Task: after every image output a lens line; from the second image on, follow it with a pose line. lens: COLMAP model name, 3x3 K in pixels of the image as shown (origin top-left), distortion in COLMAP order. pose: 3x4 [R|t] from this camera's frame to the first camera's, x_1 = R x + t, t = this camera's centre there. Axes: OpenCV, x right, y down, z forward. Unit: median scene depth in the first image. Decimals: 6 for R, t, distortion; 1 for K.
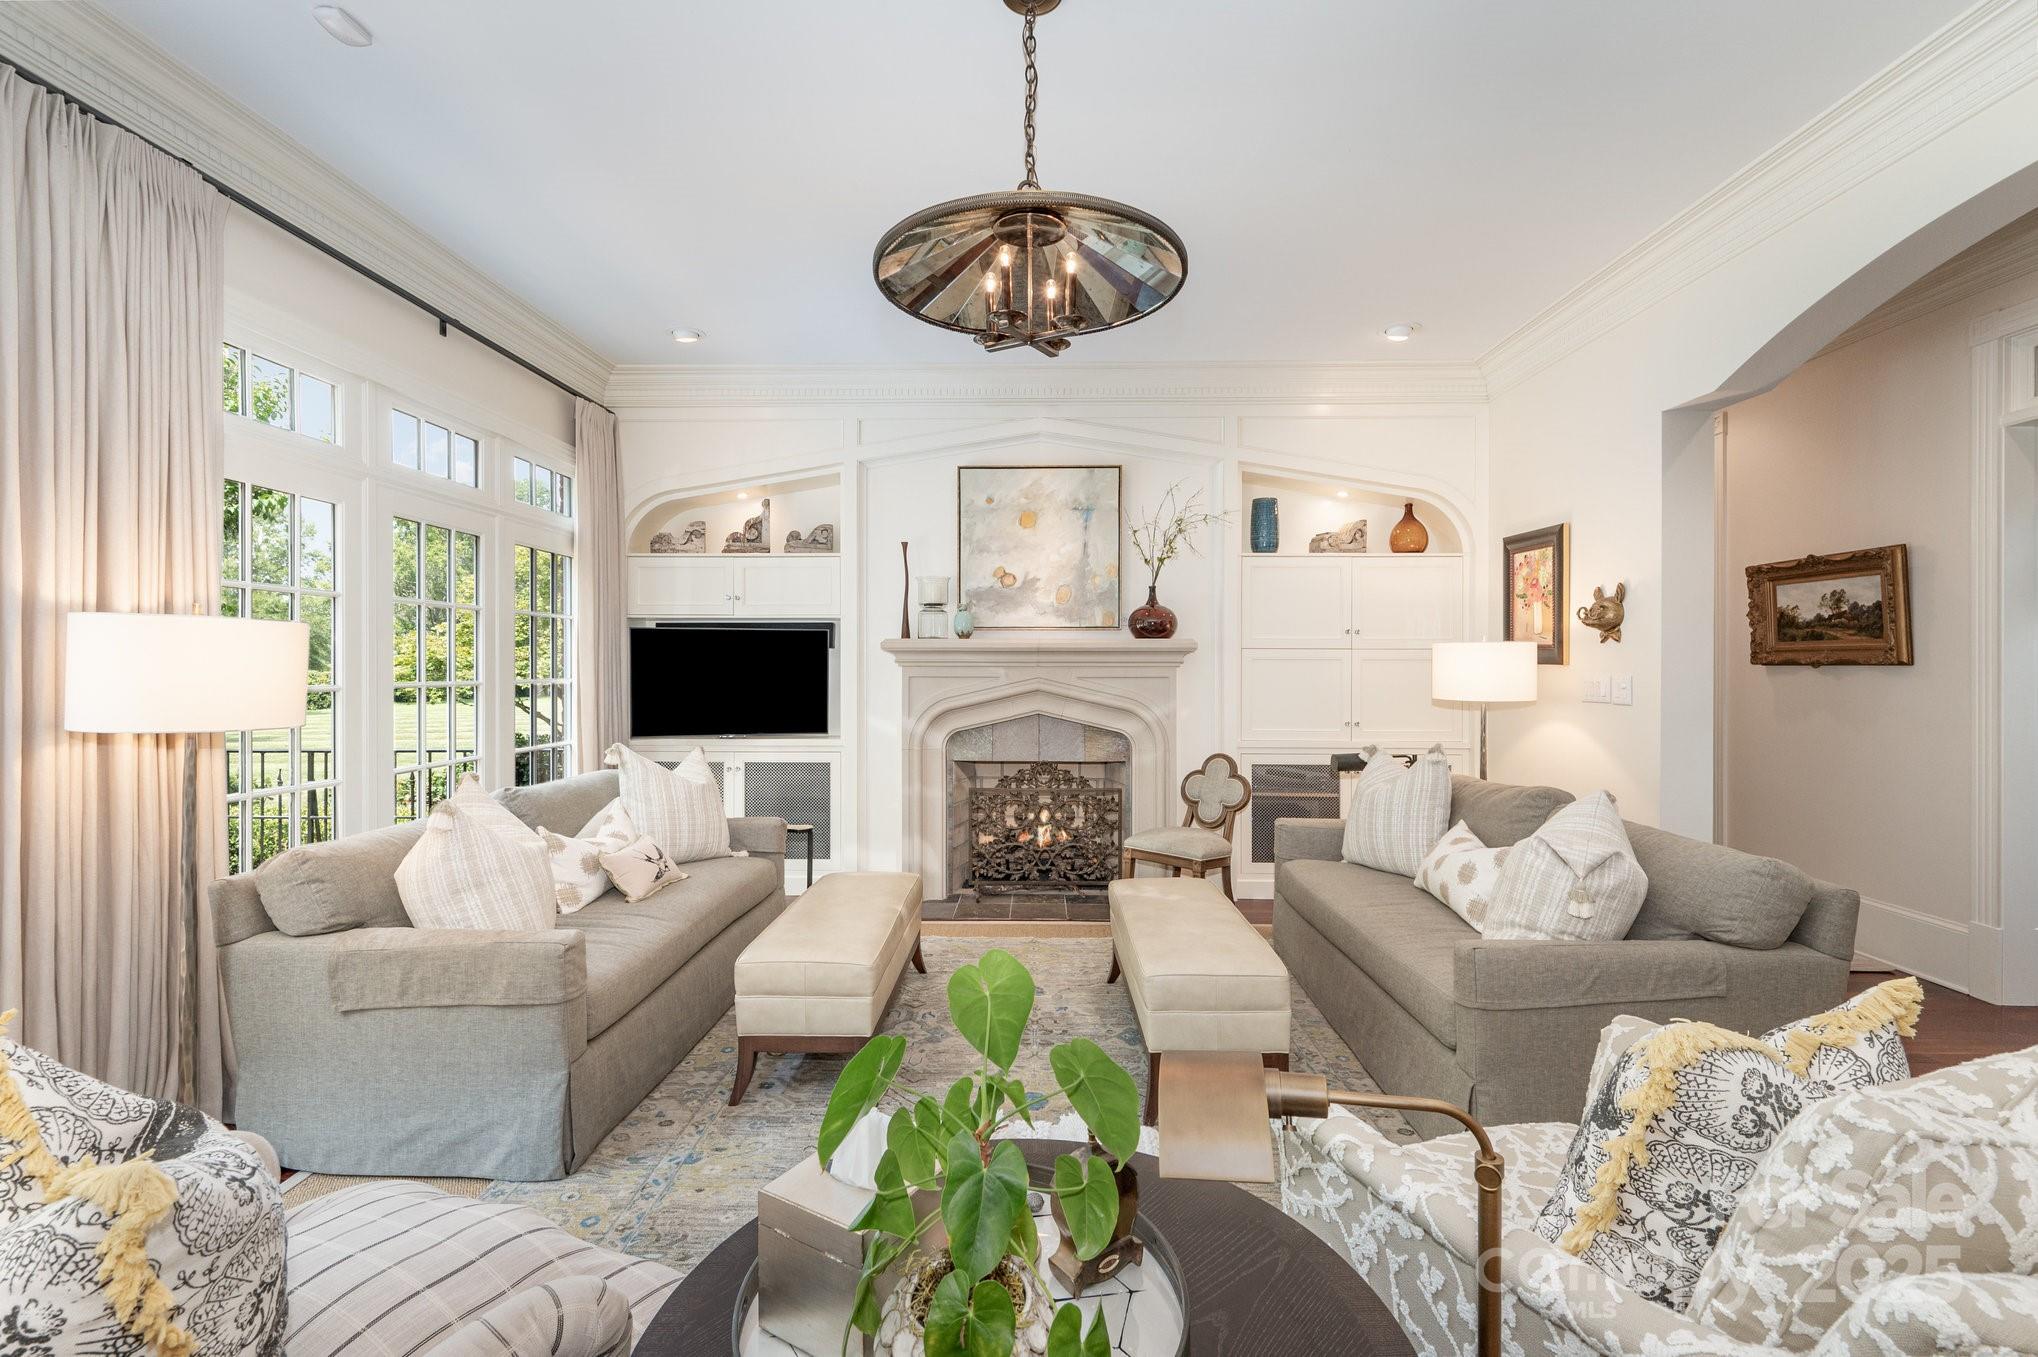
lens RADIAL K [[905.3, 0, 1012.8], [0, 905.3, 667.0], [0, 0, 1]] dist [-0.000156, -0.000358]
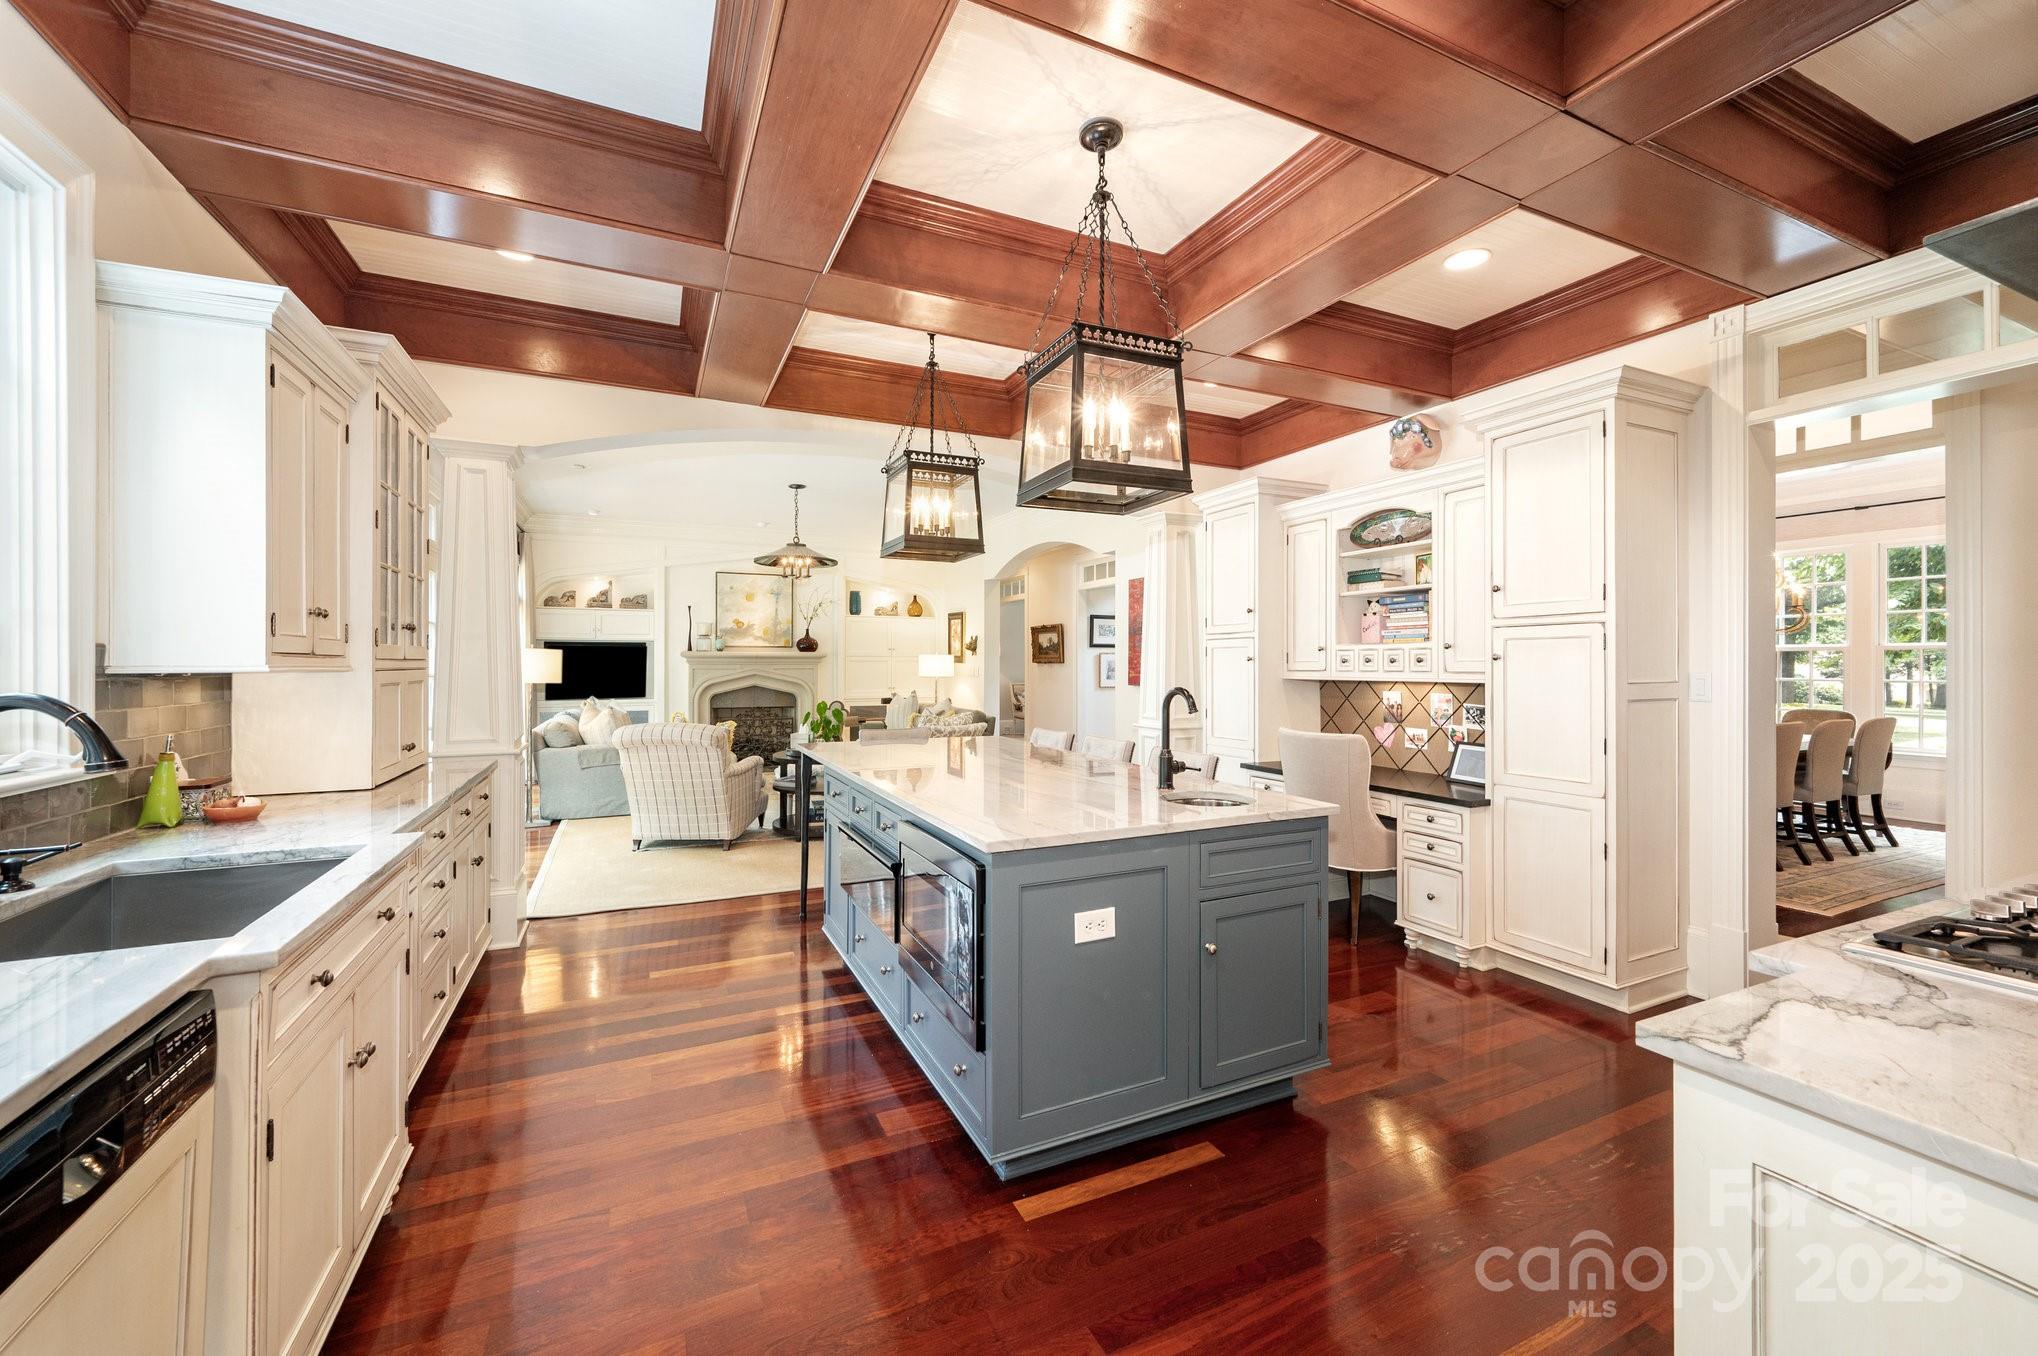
lens RADIAL K [[804.2, 0, 1018.4], [0, 804.2, 674.2], [0, 0, 1]] dist [-0.000212, -0.000061]
pose [[0.888743, -0.006966, 0.458354, -0.303316], [0.002246, 0.999939, 0.010842, 0.004214], [-0.458401, -0.008606, 0.888704, -1.053503]]
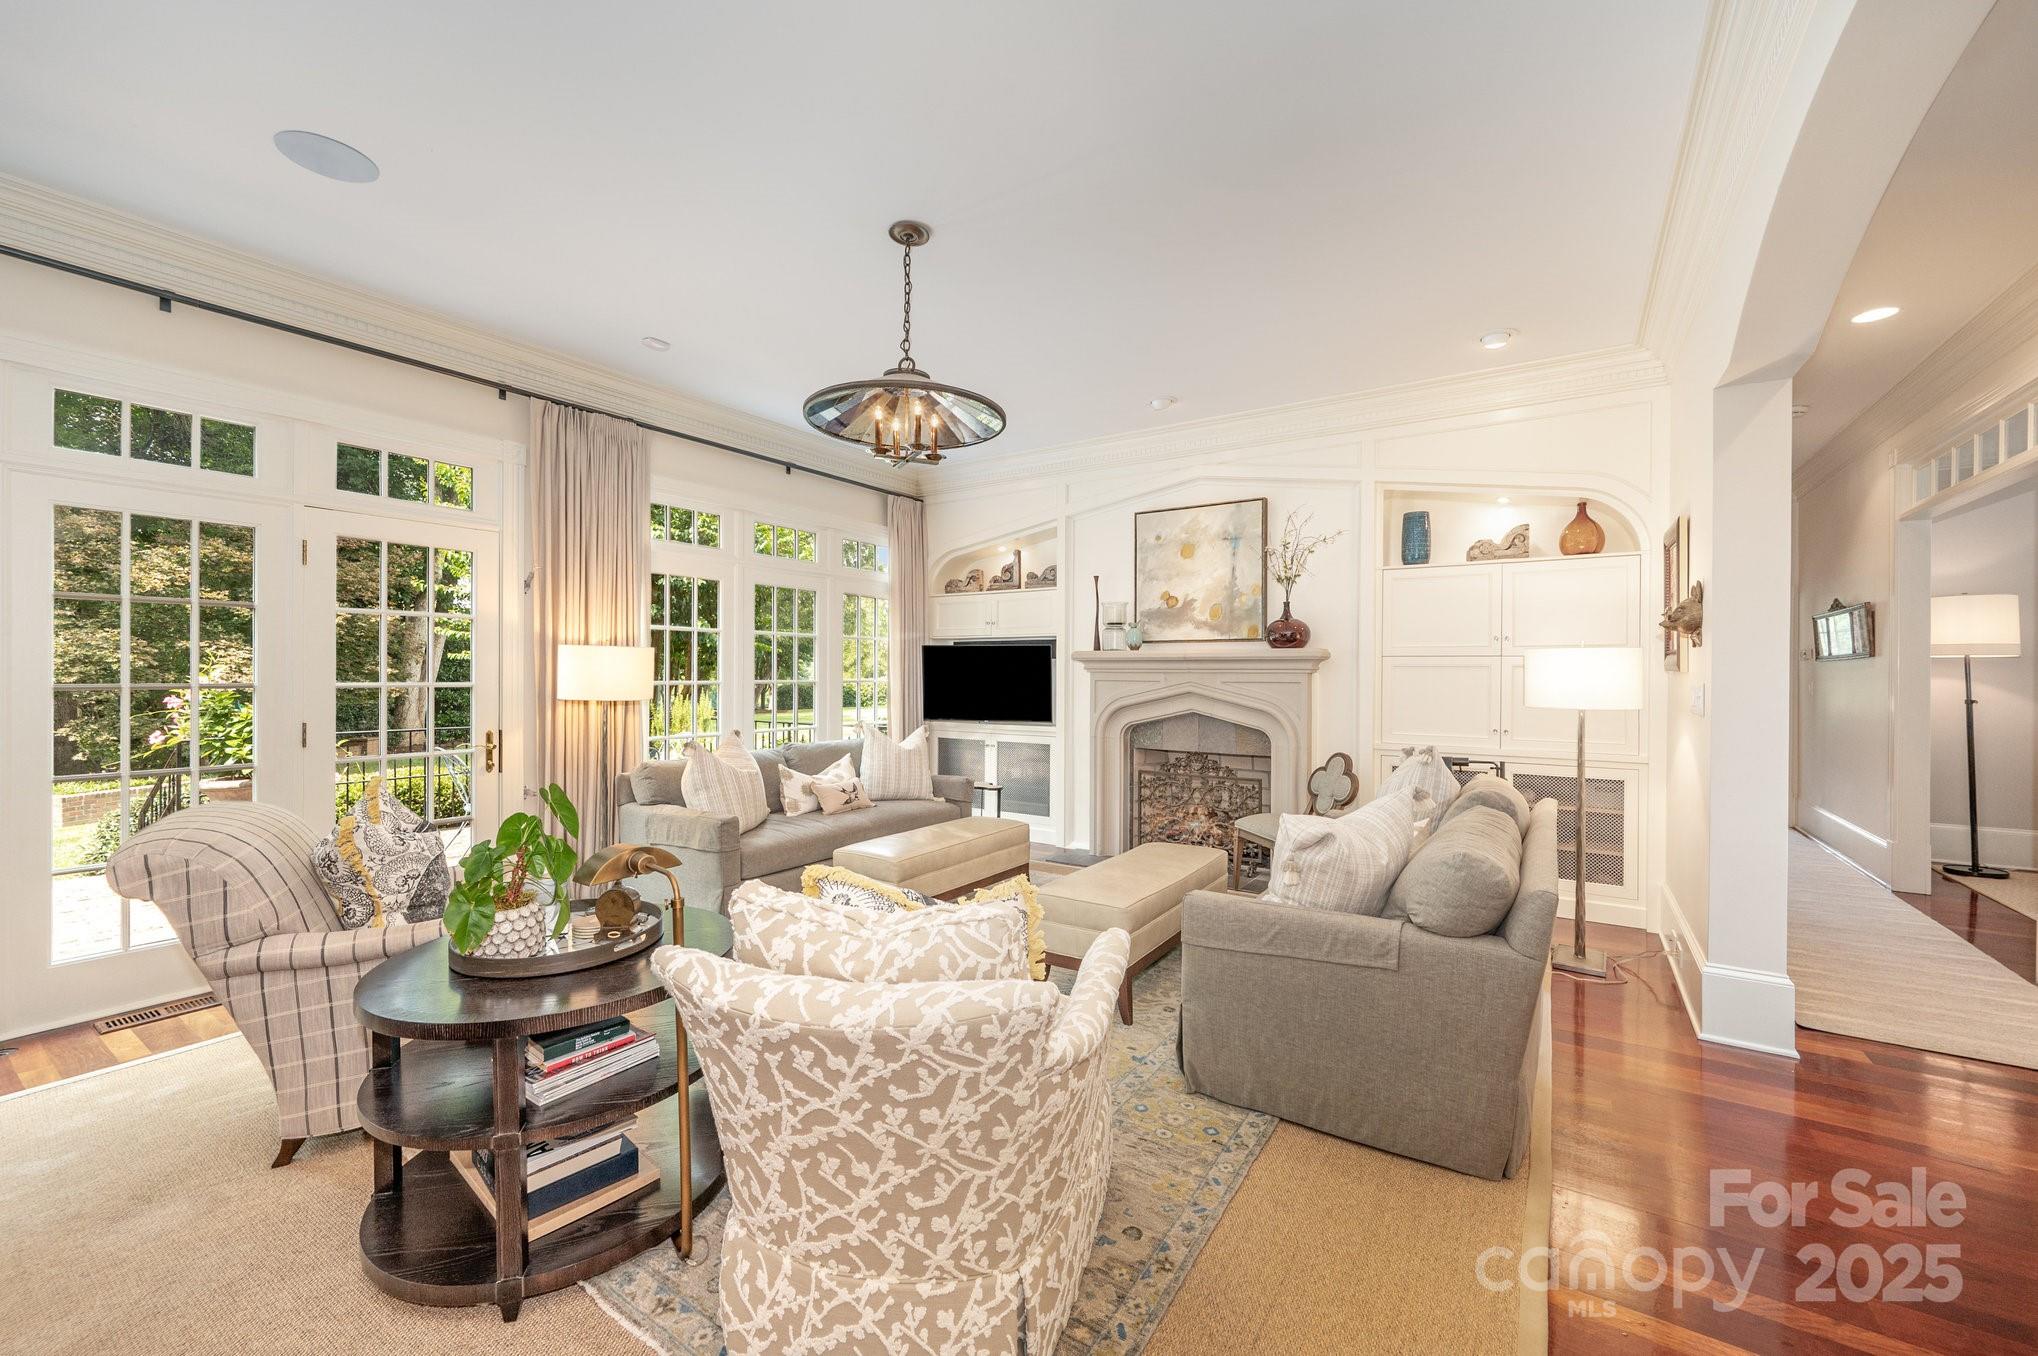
lens RADIAL K [[804.2, 0, 1018.4], [0, 804.2, 674.2], [0, 0, 1]] dist [-0.000212, -0.000061]
pose [[0.848860, 0.003490, -0.528607, 0.397092], [-0.004589, 0.999989, -0.000767, 0.003364], [0.528598, 0.003077, 0.848866, -0.030420]]
